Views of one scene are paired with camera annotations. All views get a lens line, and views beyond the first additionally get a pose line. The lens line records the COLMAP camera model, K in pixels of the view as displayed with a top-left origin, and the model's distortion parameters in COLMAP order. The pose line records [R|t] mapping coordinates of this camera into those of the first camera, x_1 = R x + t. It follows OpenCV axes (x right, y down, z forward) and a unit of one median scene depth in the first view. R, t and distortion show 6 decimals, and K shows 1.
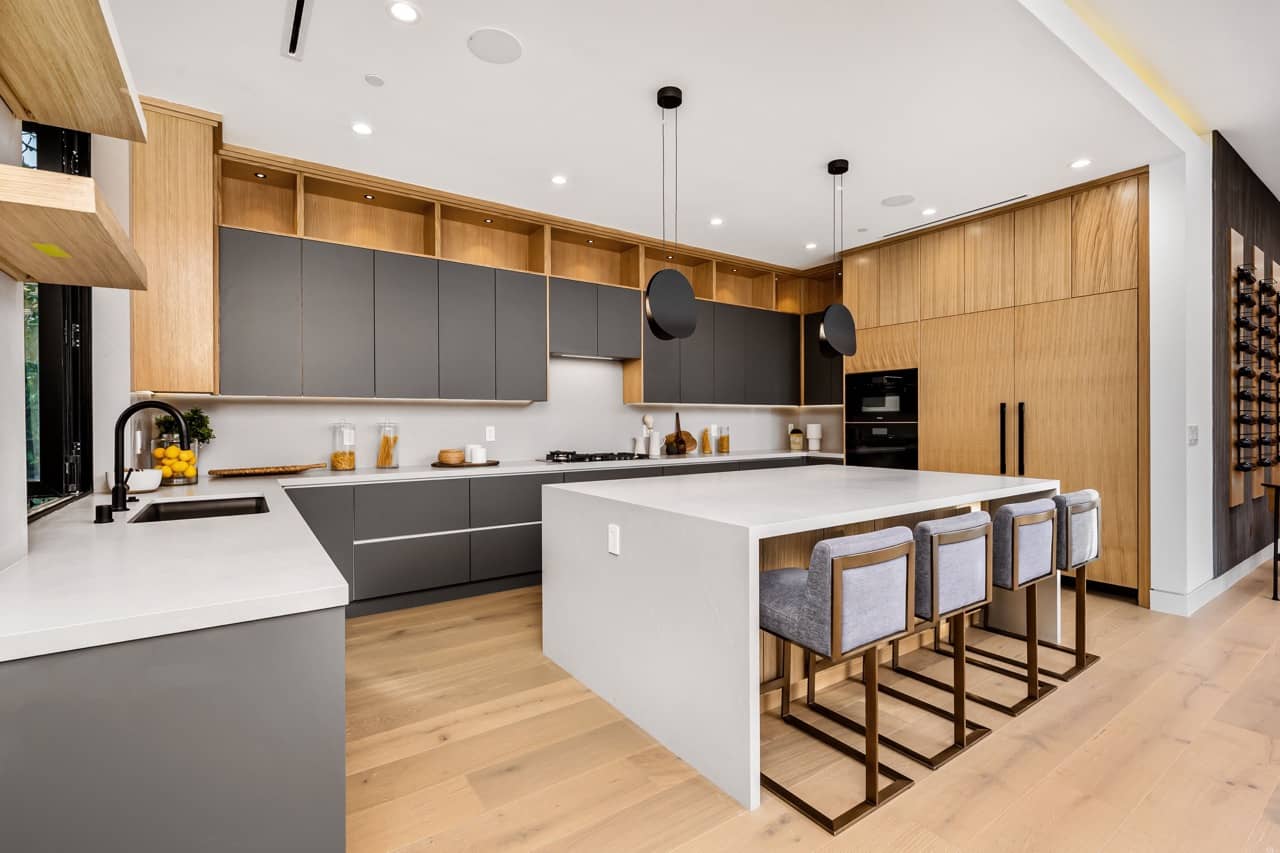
lens RADIAL K [[569.2, 0, 640.0], [0, 569.2, 426.5], [0, 0, 1]] dist [-0.001873, -0.000197]
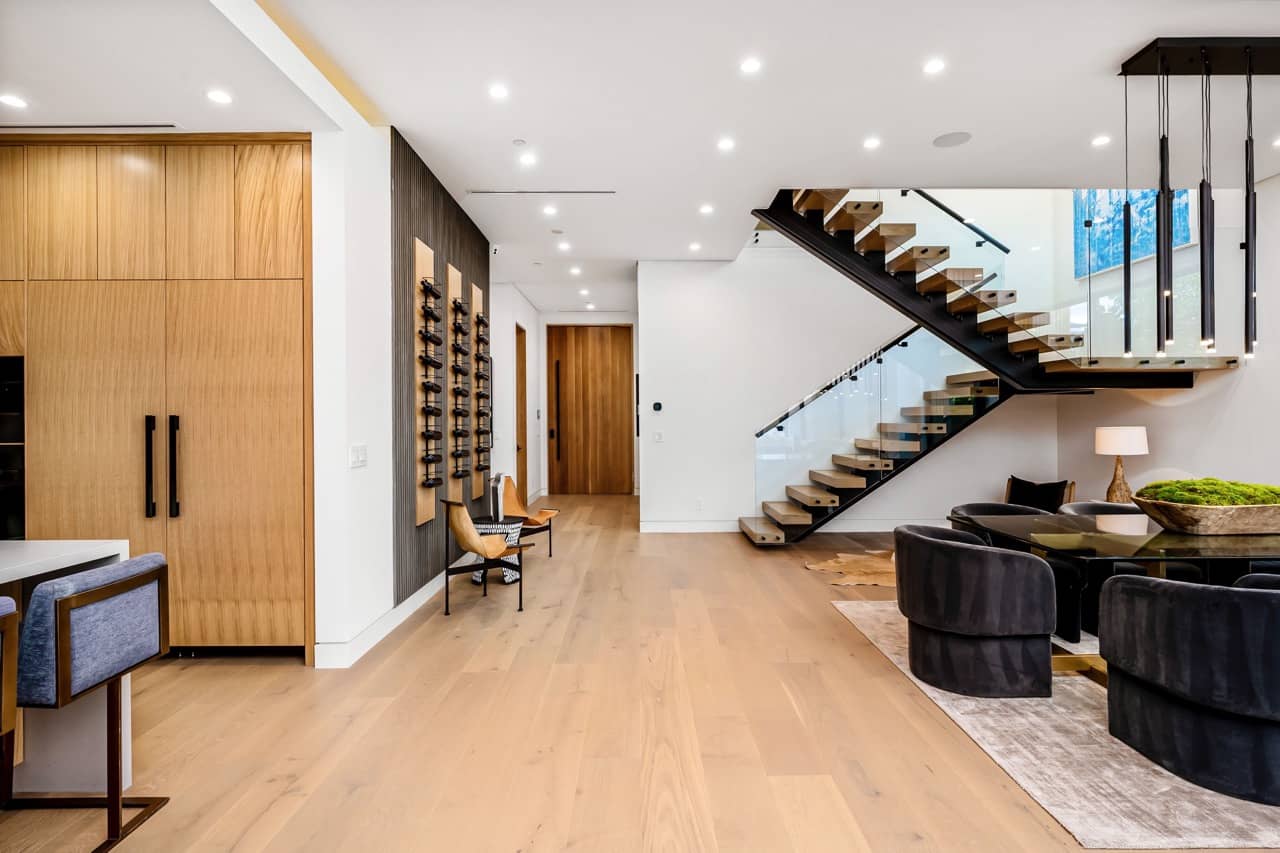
lens RADIAL K [[607.6, 0, 640.0], [0, 607.6, 426.5], [0, 0, 1]] dist [-0.001235, -0.000554]
pose [[0.579940, -0.007663, 0.814623, 0.417333], [0.008112, 0.999961, 0.003632, -0.028322], [-0.814619, 0.004502, 0.579979, 0.088669]]
